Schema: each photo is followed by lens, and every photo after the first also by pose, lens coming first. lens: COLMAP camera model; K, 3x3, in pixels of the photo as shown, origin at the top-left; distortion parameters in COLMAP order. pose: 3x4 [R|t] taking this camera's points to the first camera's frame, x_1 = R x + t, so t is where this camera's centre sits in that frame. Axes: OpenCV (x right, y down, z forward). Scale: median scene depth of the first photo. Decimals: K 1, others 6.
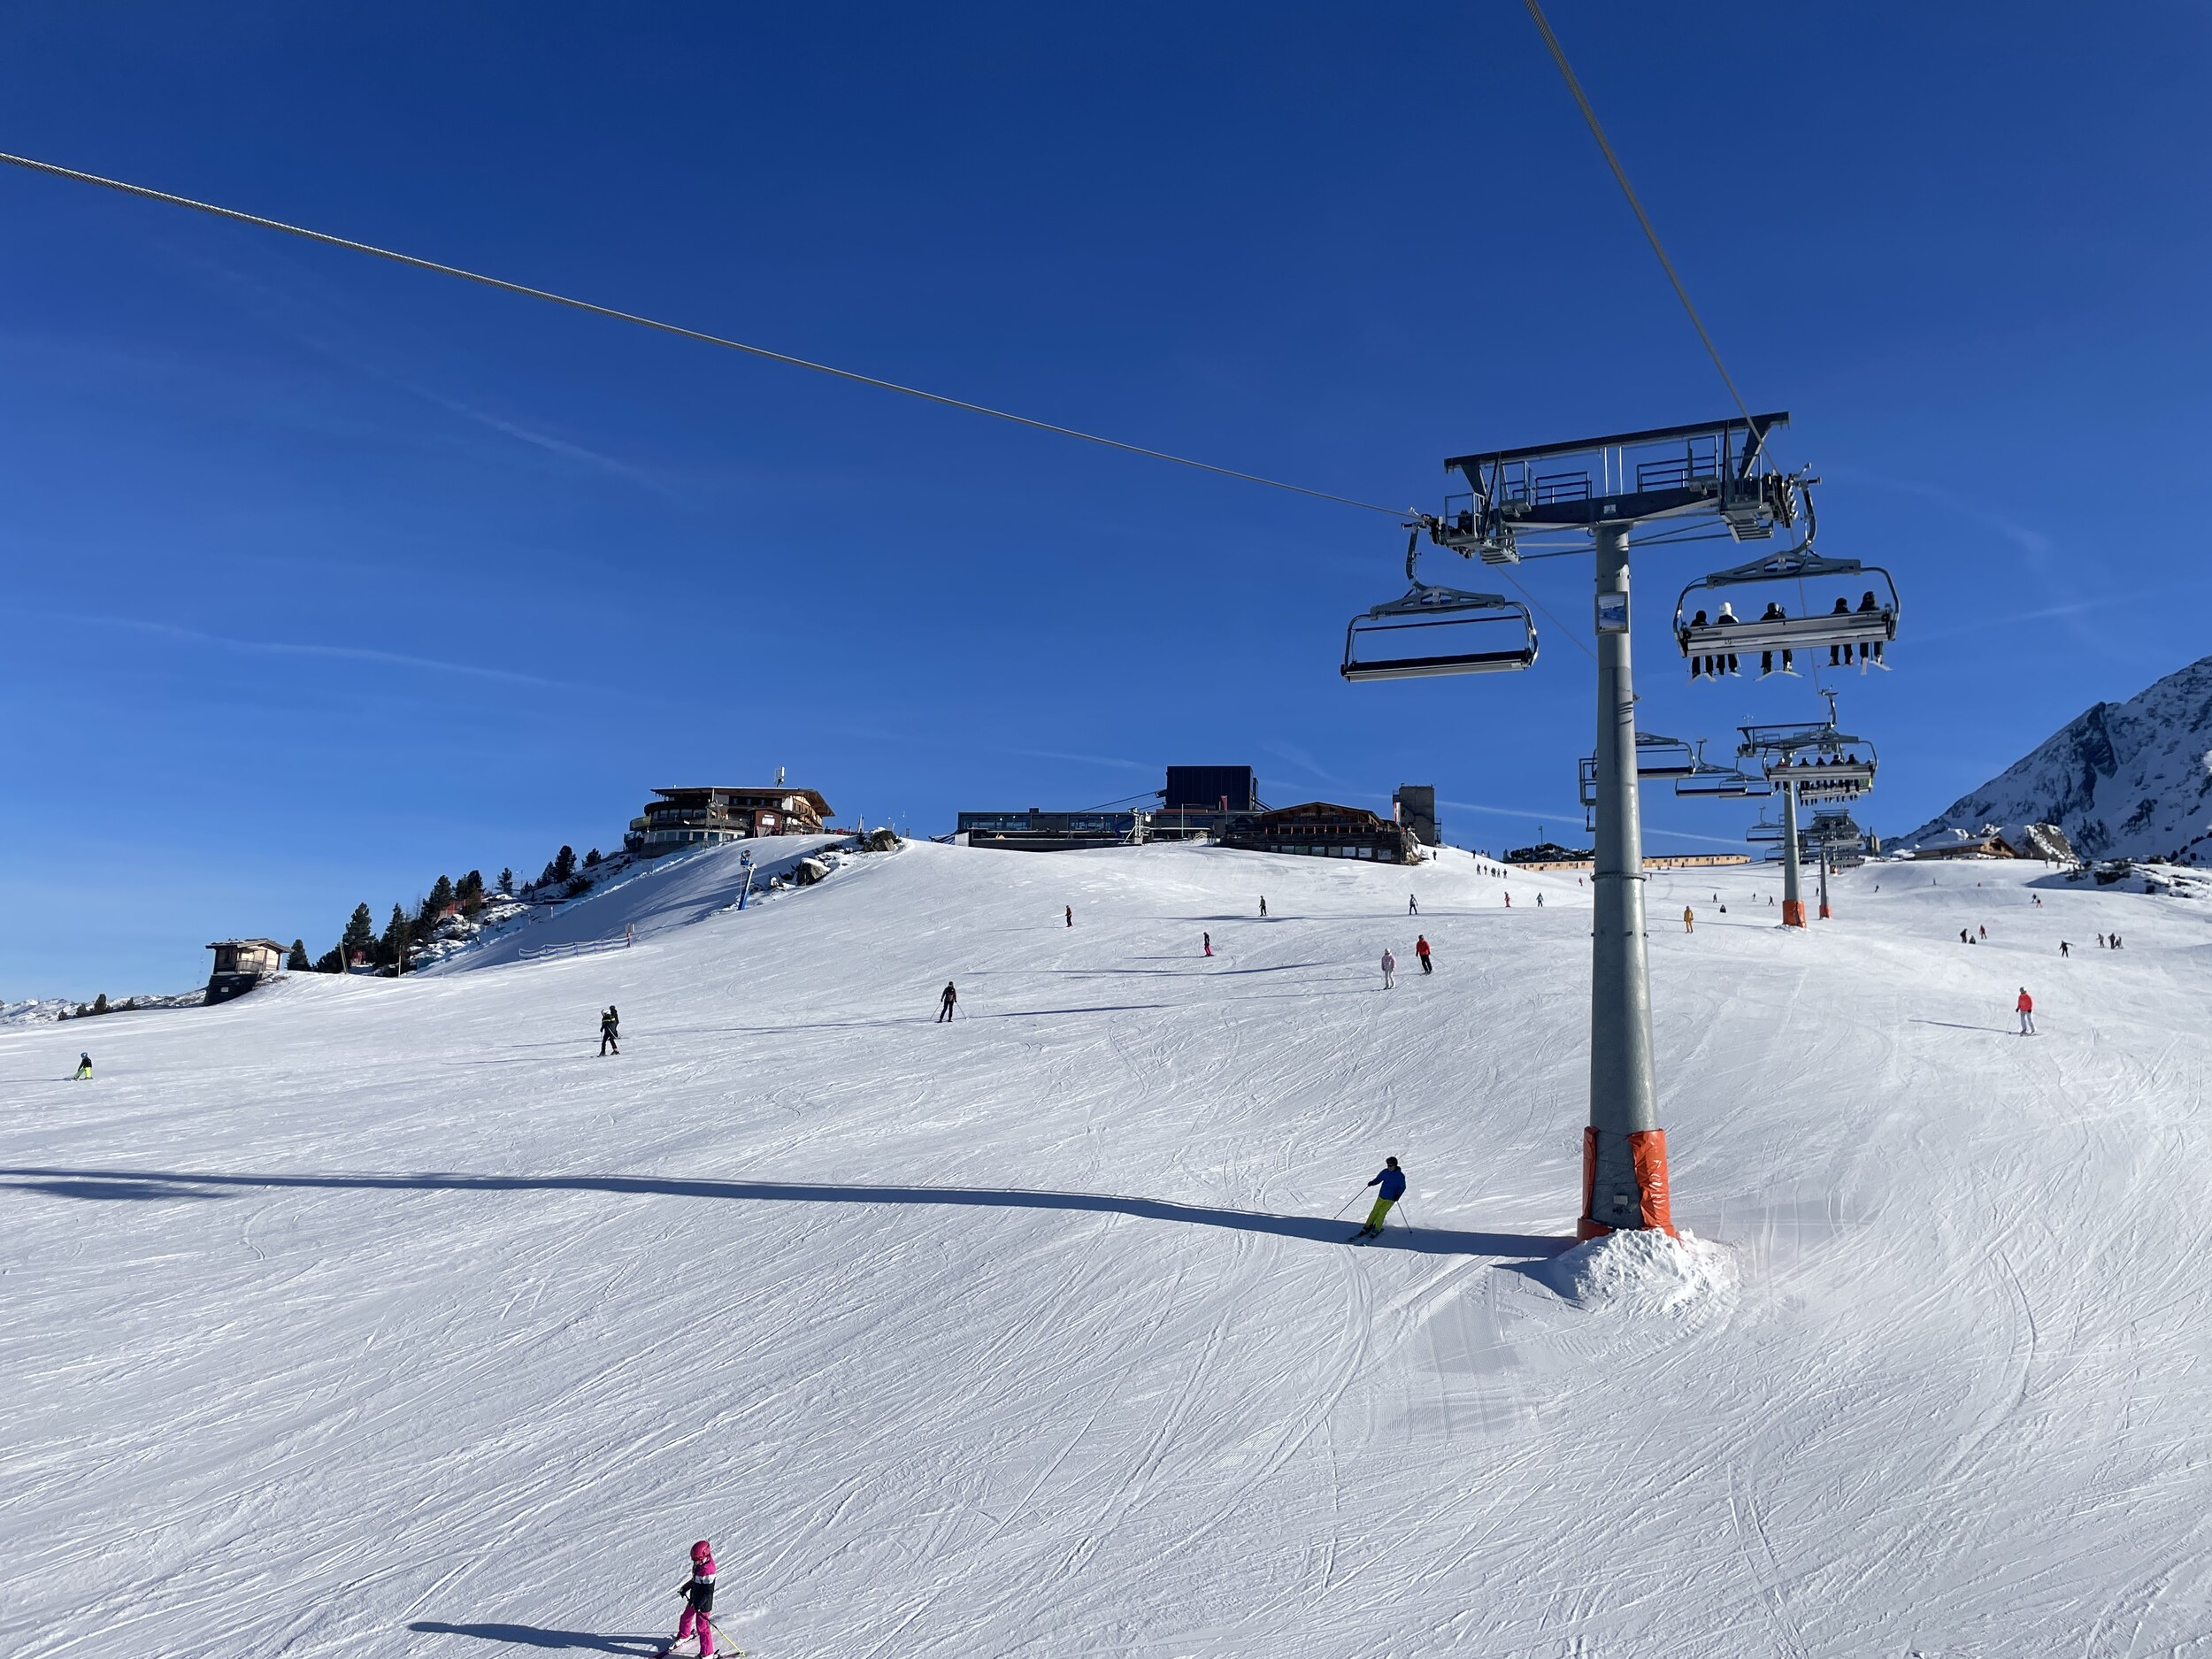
lens RADIAL K [[1773.9, 0, 1104.5], [0, 1773.9, 820.8], [0, 0, 1]] dist [0.100699, -0.161886]
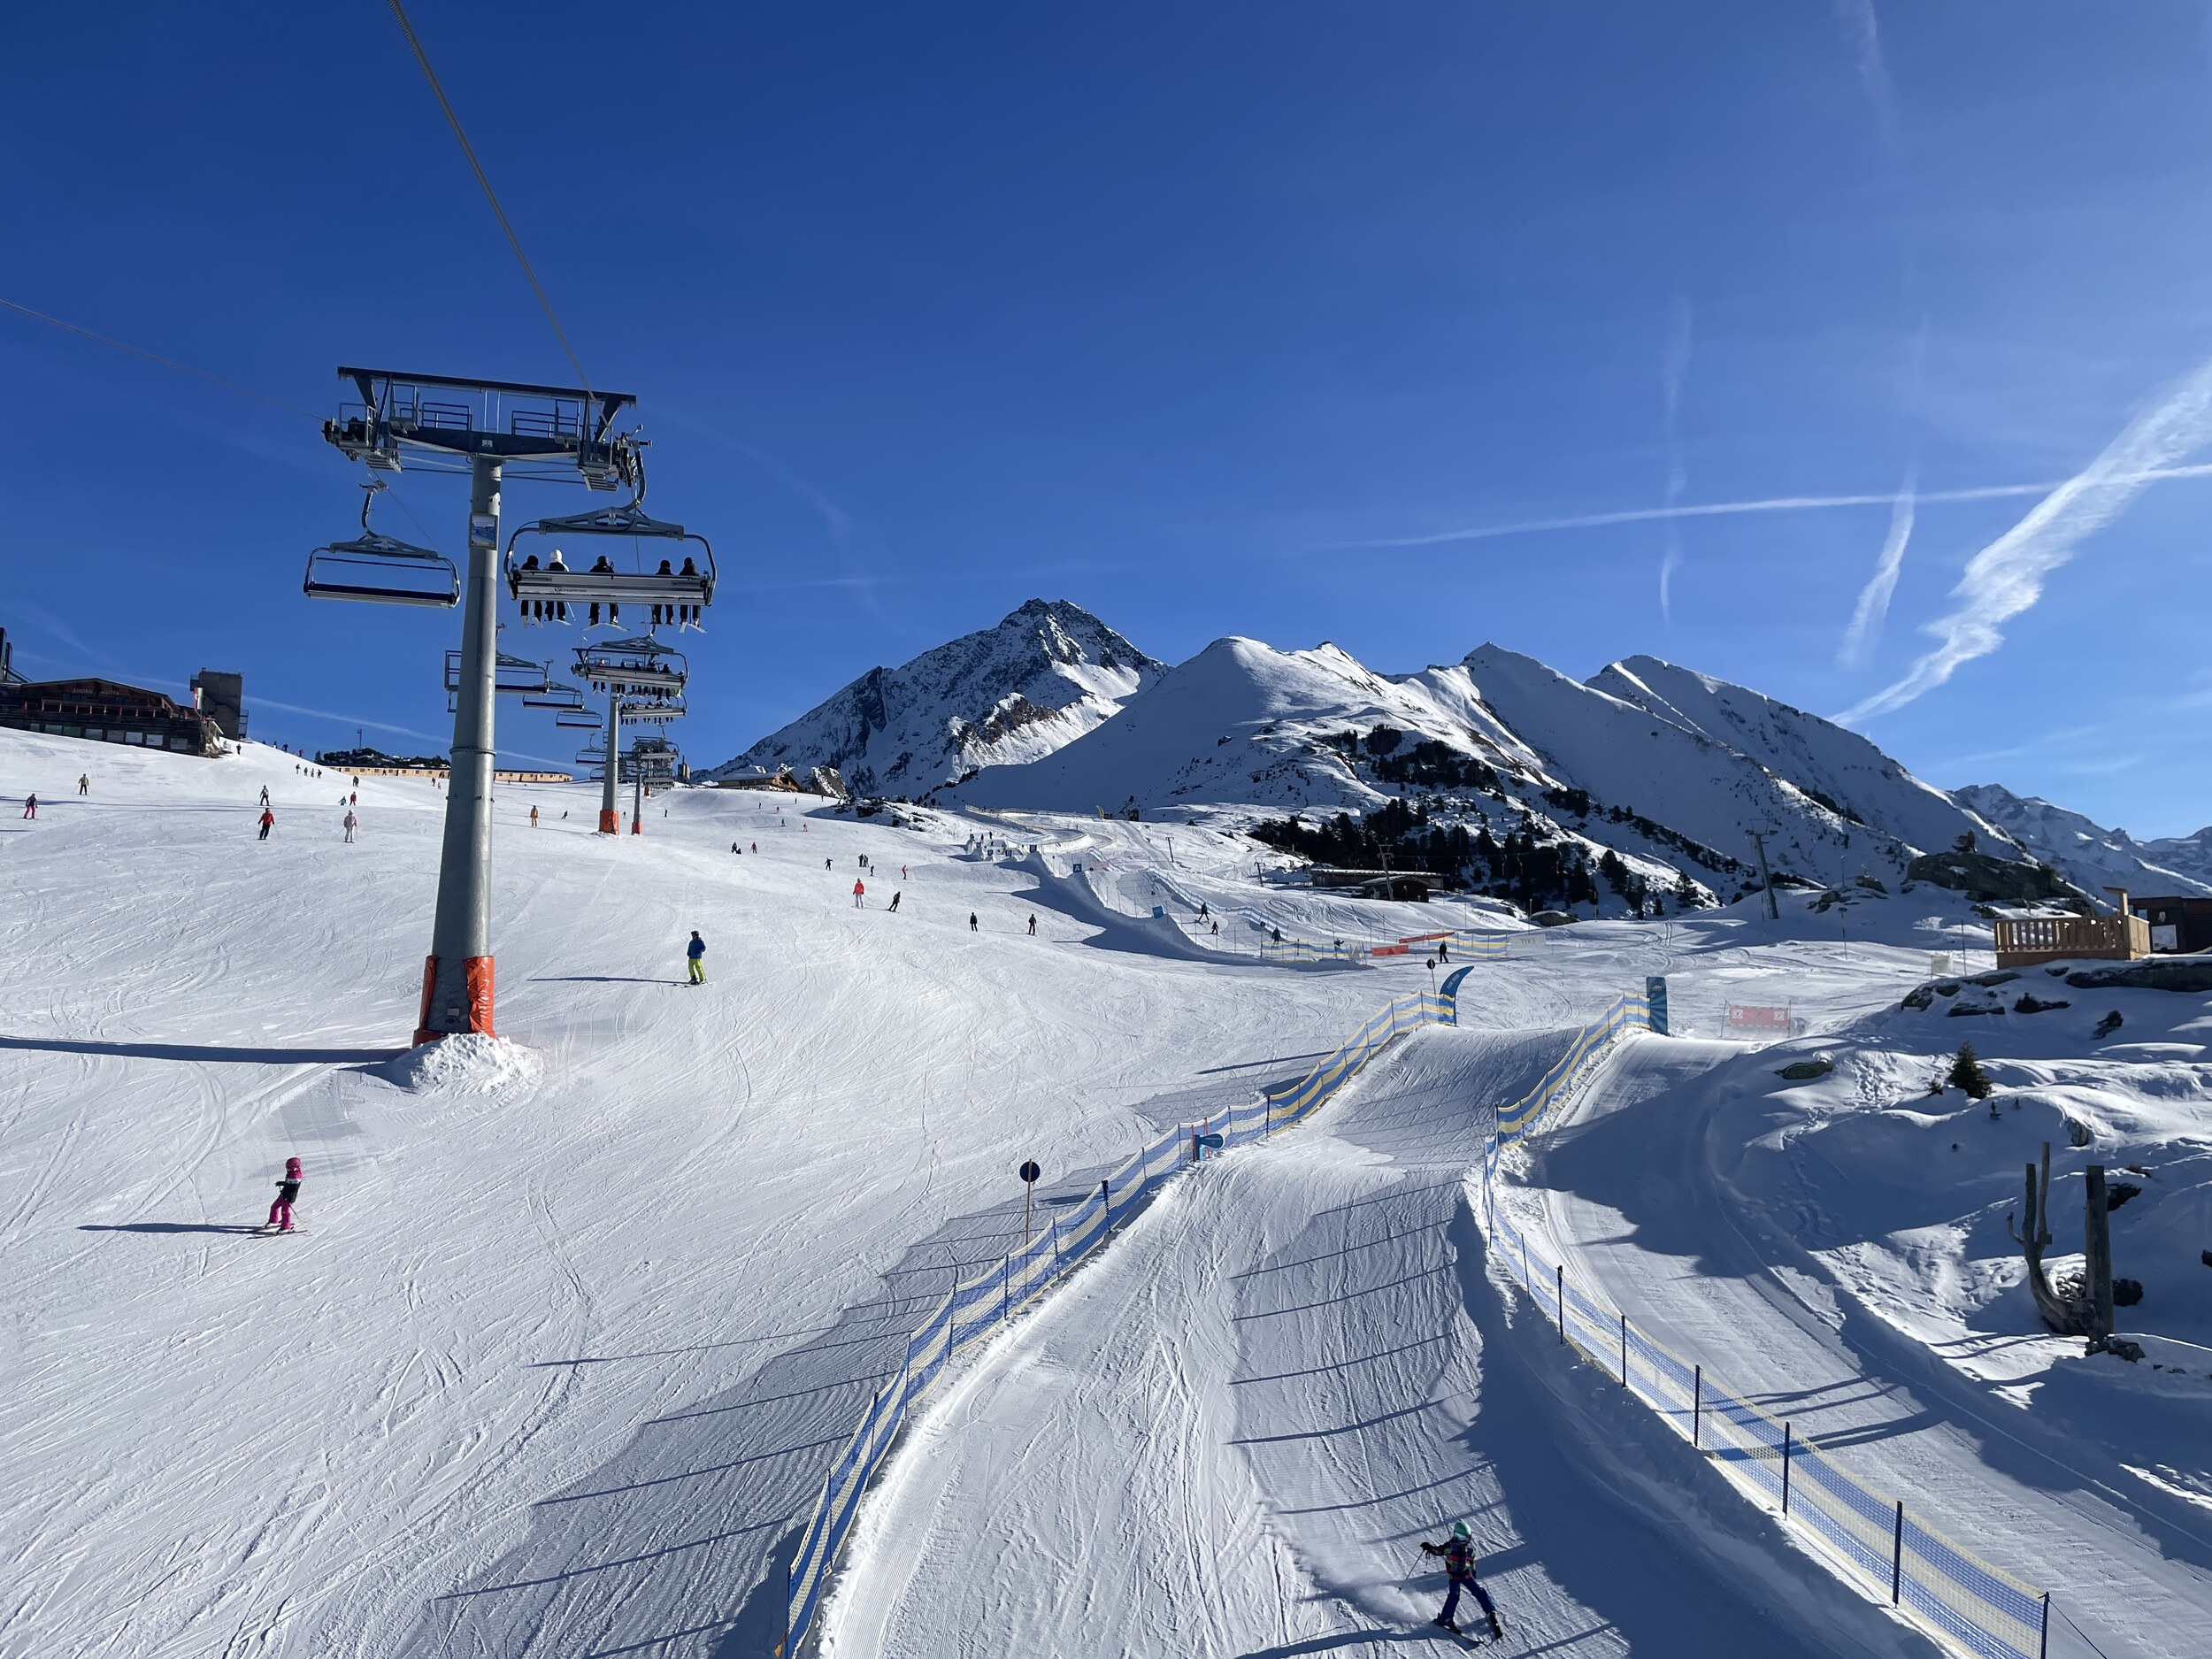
lens RADIAL K [[1773.9, 0, 1104.5], [0, 1773.9, 820.8], [0, 0, 1]] dist [0.100699, -0.161886]
pose [[0.802261, 0.059902, 0.593961, -0.061784], [-0.086884, 0.996075, 0.016898, 0.014875], [-0.590617, -0.065163, 0.804316, -0.163695]]
